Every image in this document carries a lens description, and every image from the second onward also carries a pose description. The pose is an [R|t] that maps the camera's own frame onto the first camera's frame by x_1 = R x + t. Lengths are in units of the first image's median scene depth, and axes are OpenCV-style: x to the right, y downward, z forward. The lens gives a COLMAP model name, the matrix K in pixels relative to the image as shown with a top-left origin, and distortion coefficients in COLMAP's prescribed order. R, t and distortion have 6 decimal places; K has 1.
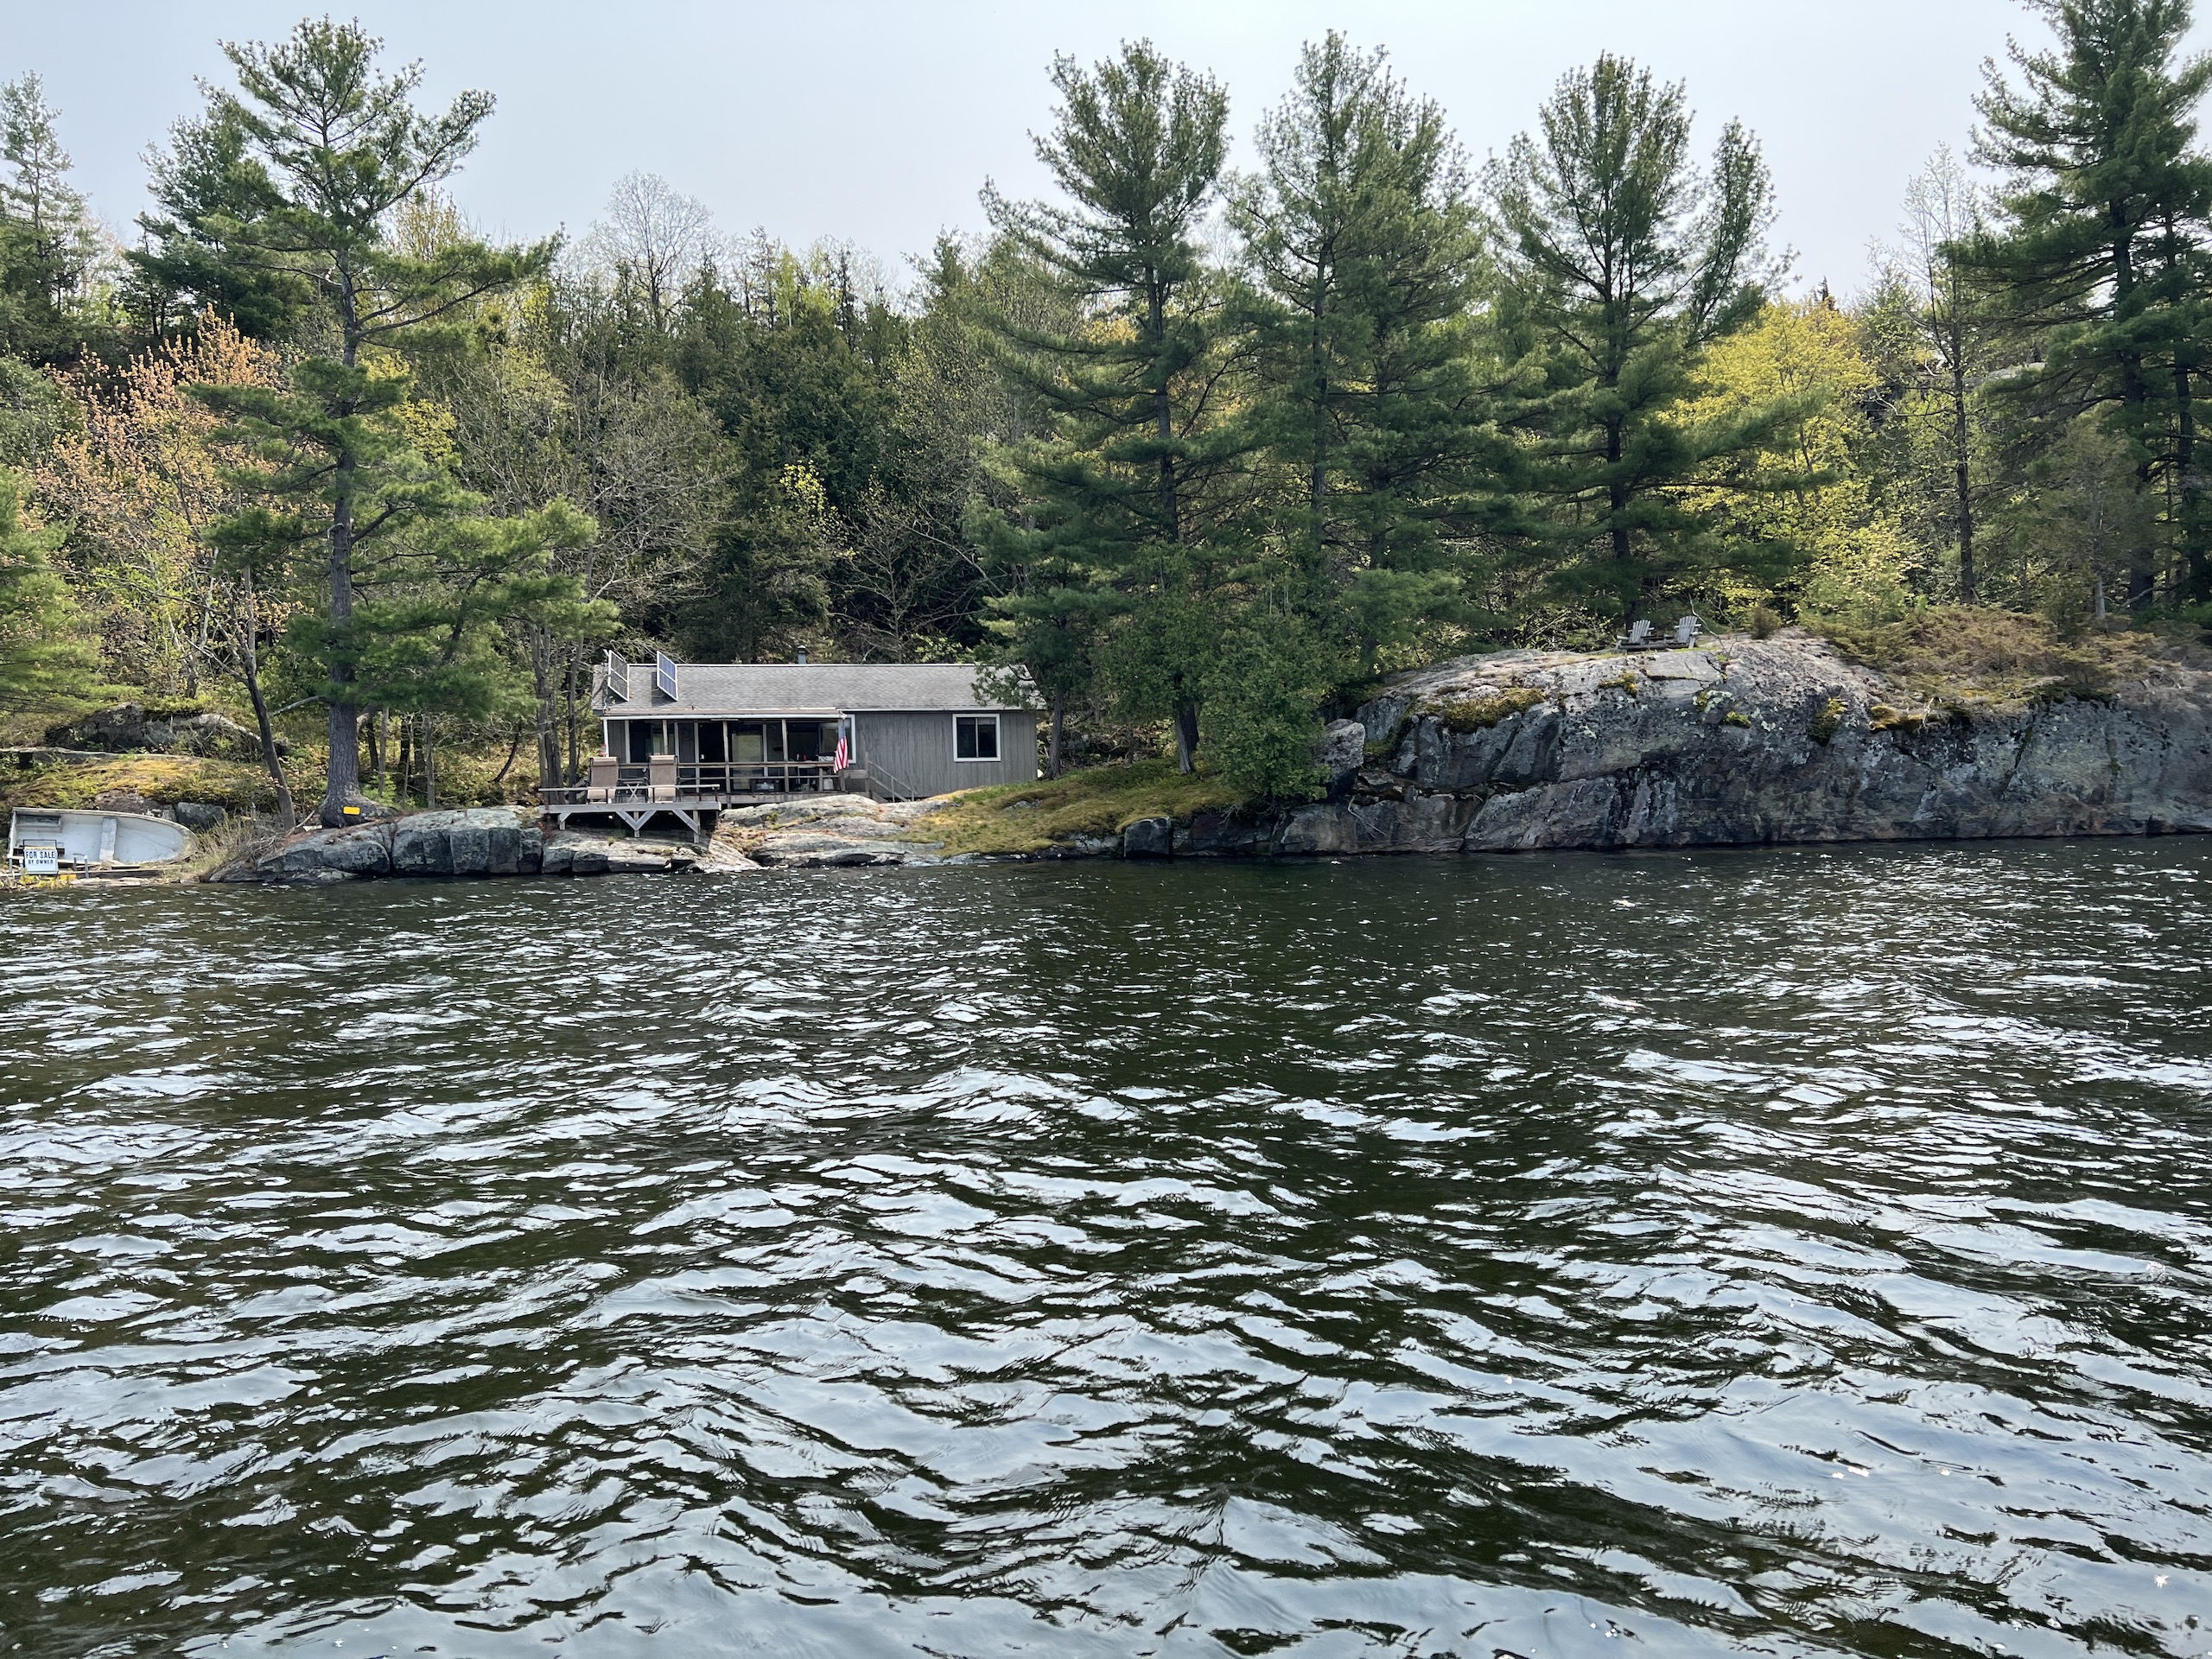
lens RADIAL K [[1694.4, 0, 1092.1], [0, 1694.4, 847.0], [0, 0, 1]] dist [0.071302, -0.075200]
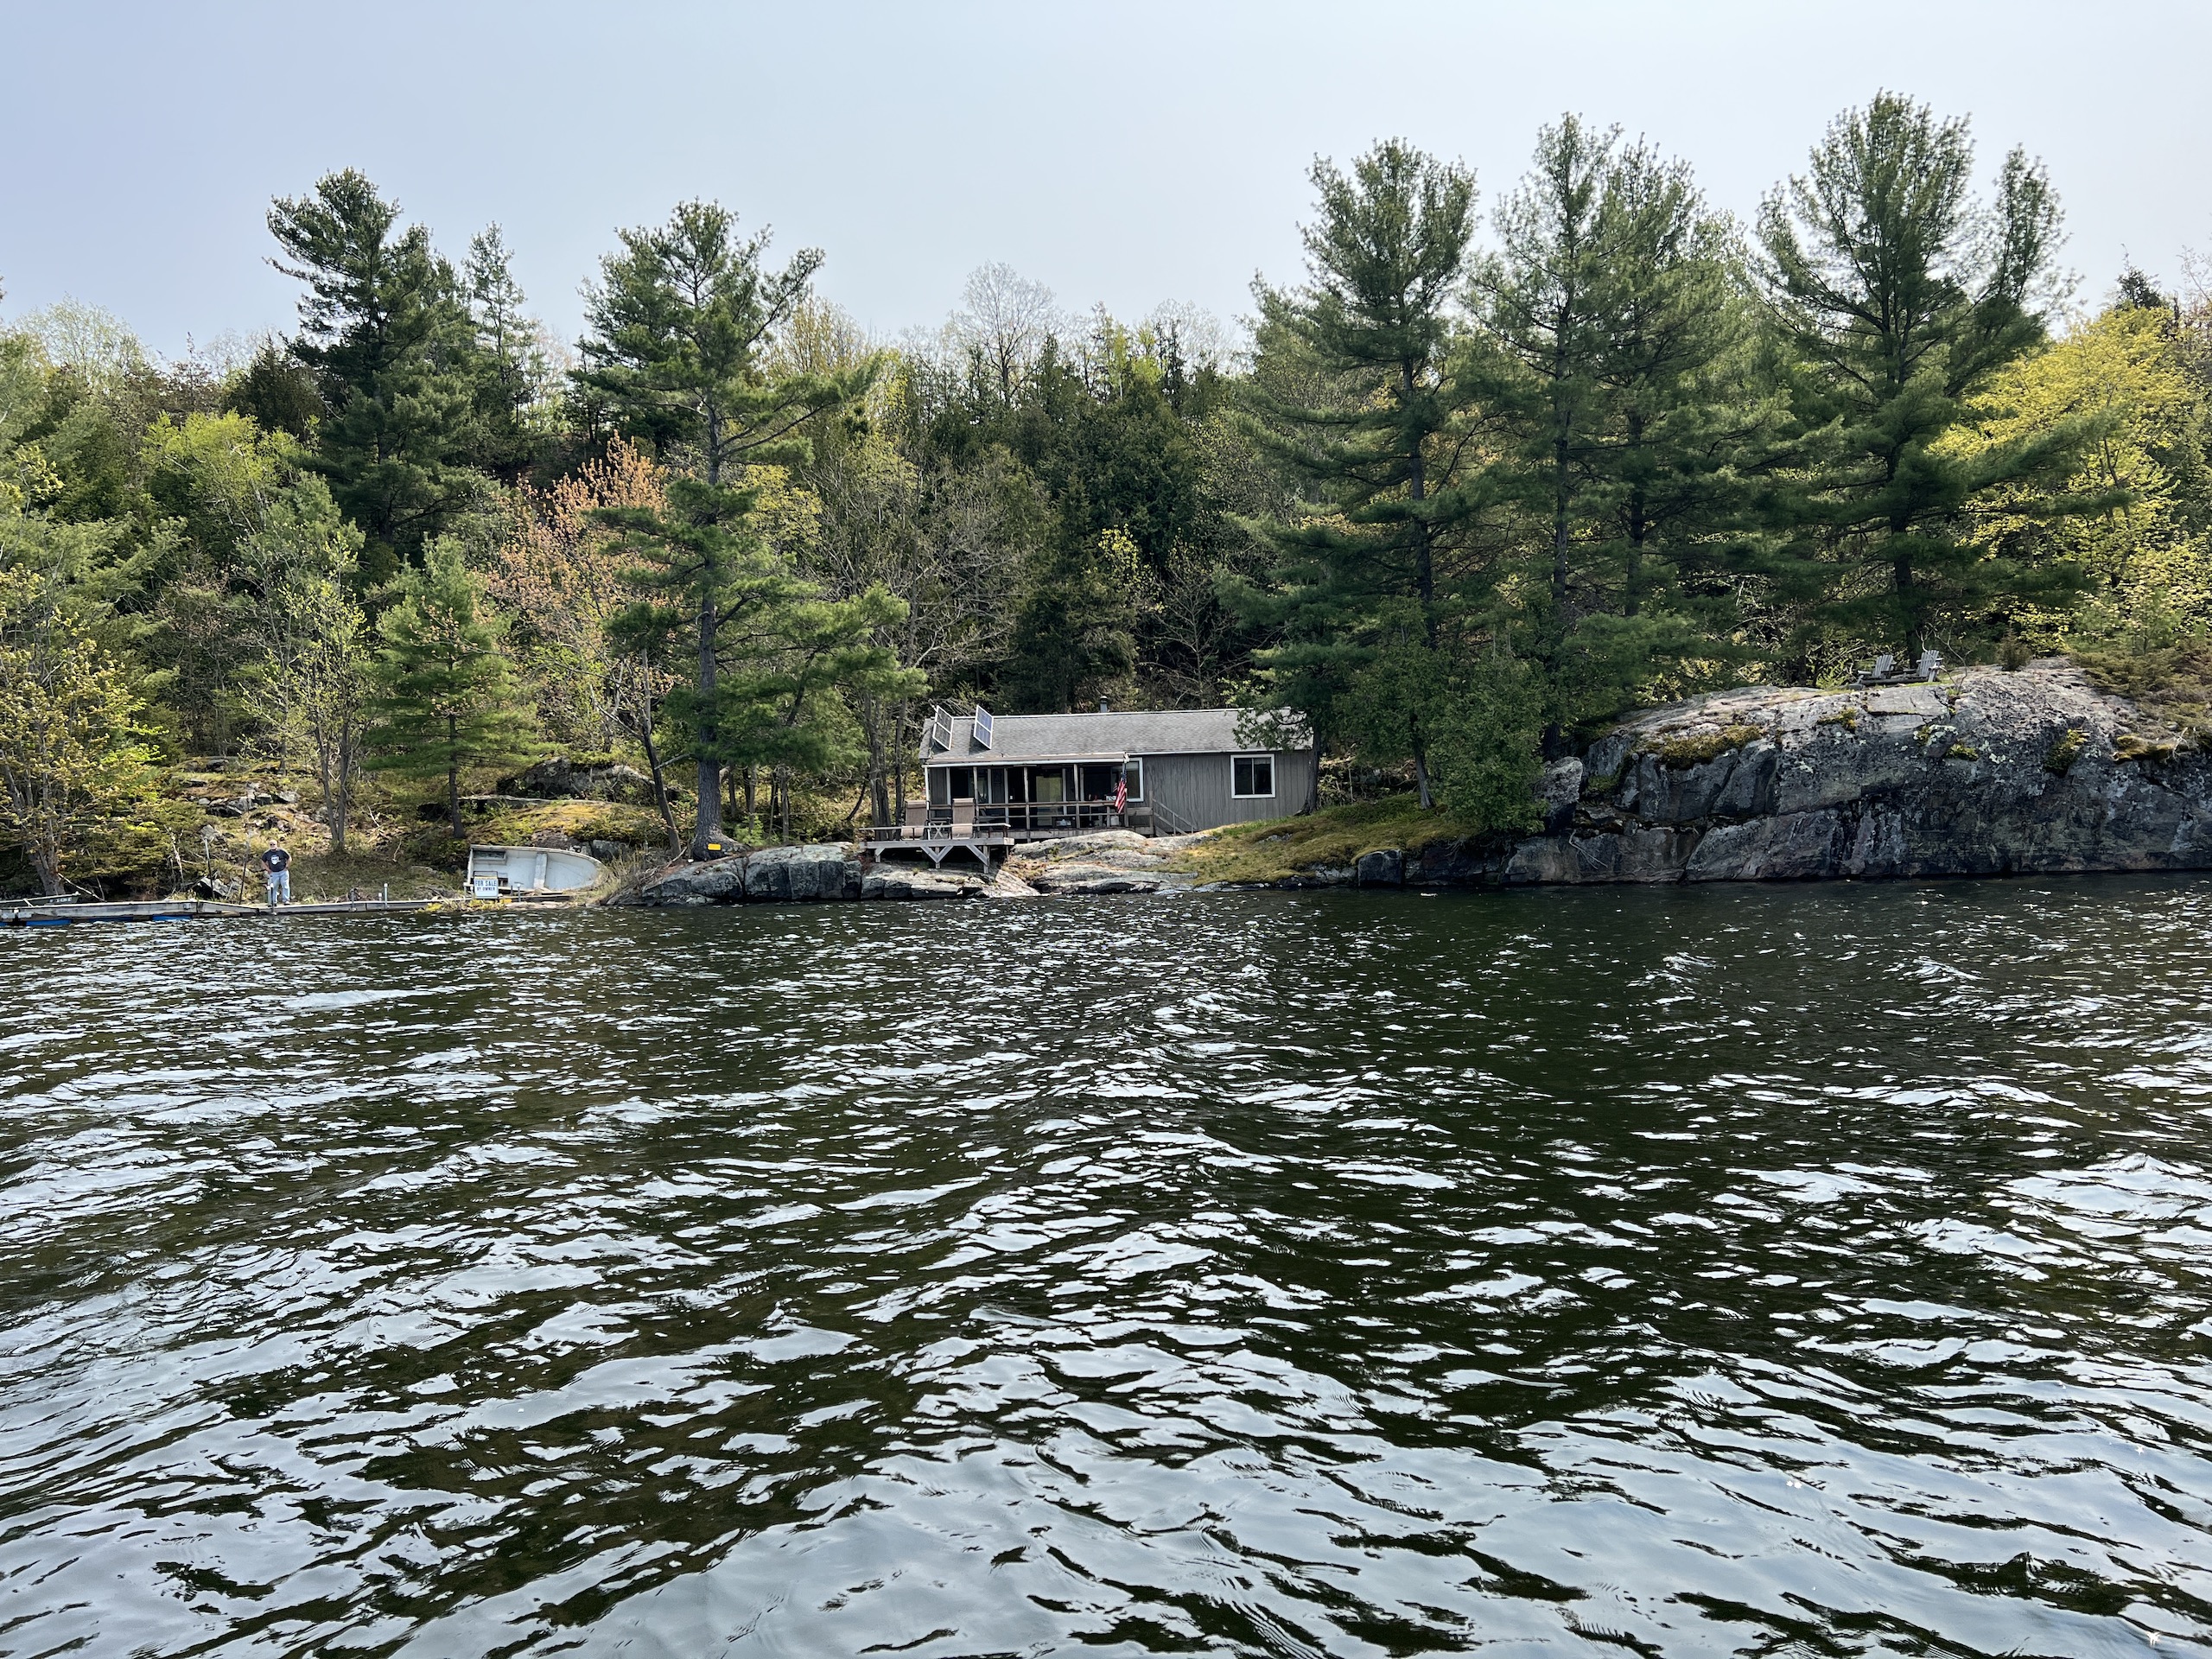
lens RADIAL K [[1694.4, 0, 1085.9], [0, 1694.4, 857.7], [0, 0, 1]] dist [0.071302, -0.075200]
pose [[0.974329, -0.002340, -0.225119, 0.093779], [-0.000167, 0.999938, -0.011118, -0.000215], [0.225131, 0.010870, 0.974268, -0.112737]]
